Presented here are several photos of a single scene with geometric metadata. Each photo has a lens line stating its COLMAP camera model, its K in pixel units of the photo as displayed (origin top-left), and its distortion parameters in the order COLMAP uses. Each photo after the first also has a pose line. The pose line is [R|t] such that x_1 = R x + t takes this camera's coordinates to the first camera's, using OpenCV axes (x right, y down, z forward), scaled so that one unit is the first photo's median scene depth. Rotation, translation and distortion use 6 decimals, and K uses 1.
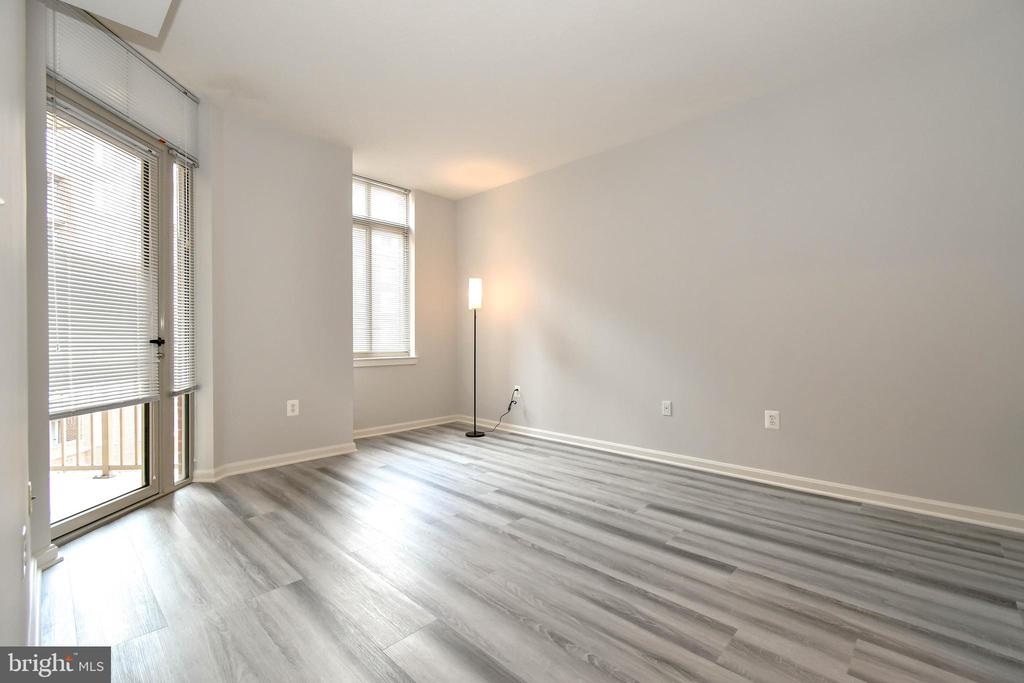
lens RADIAL K [[453.4, 0, 511.2], [0, 453.4, 340.9], [0, 0, 1]] dist [0.007955, -0.004561]
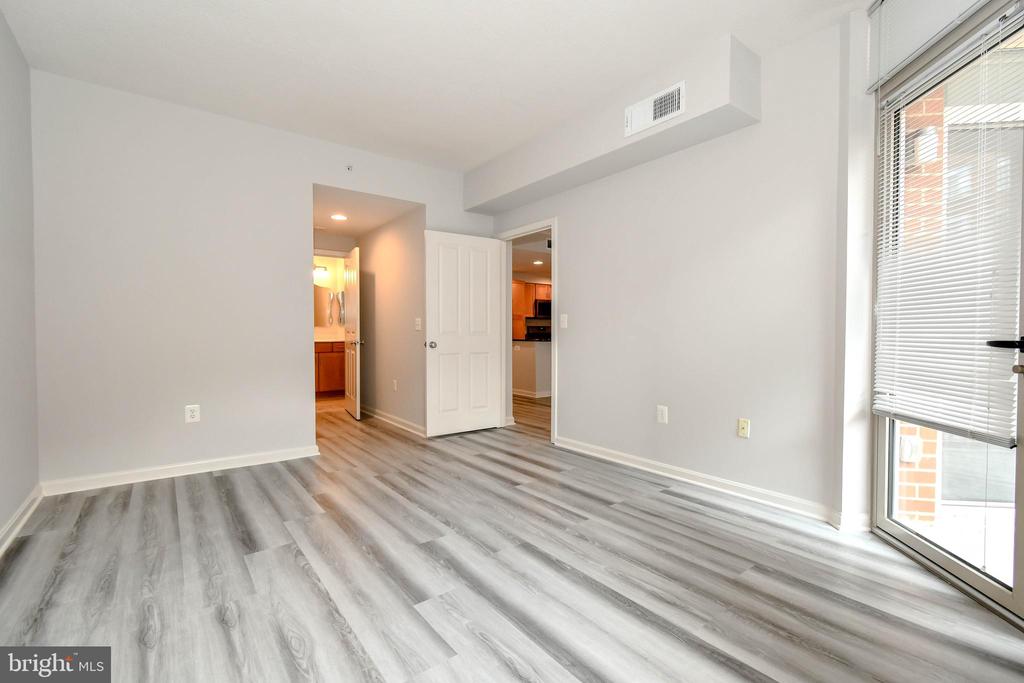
lens RADIAL K [[453.4, 0, 516.3], [0, 453.4, 342.1], [0, 0, 1]] dist [0.007955, -0.004561]
pose [[-0.990539, 0.002310, 0.137210, -0.218690], [0.005330, 0.999751, 0.021646, -0.014545], [-0.137126, 0.022173, -0.990305, 1.449510]]
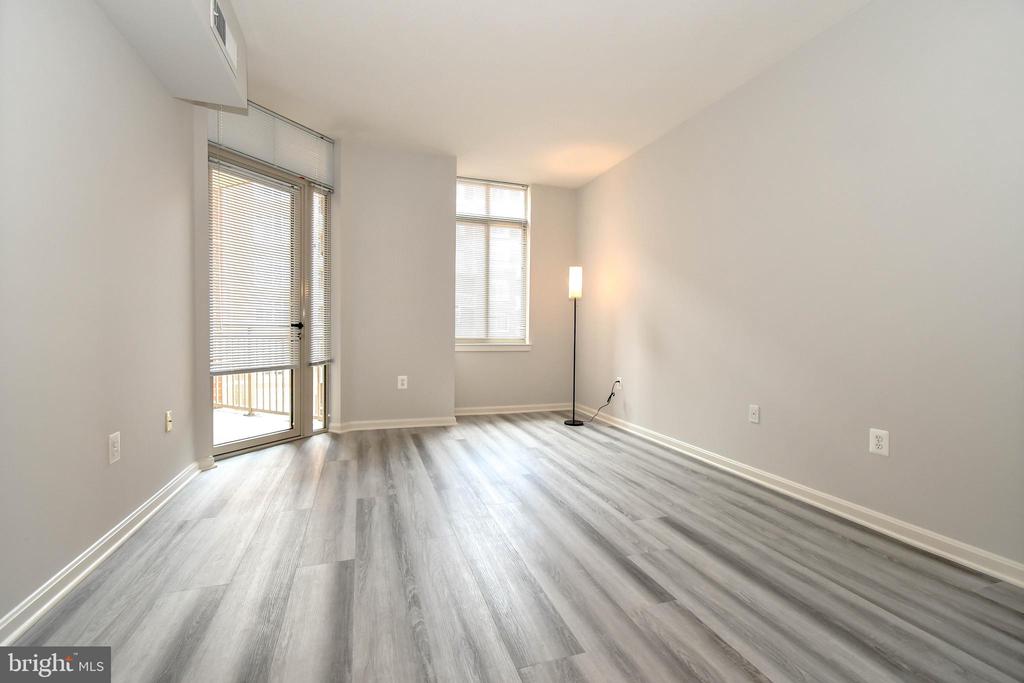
lens RADIAL K [[453.4, 0, 507.1], [0, 453.4, 341.1], [0, 0, 1]] dist [0.007955, -0.004561]
pose [[0.883659, 0.026564, -0.467376, 0.372642], [-0.015825, 0.999513, 0.026887, 0.001373], [0.467863, -0.016363, 0.883650, 0.073427]]
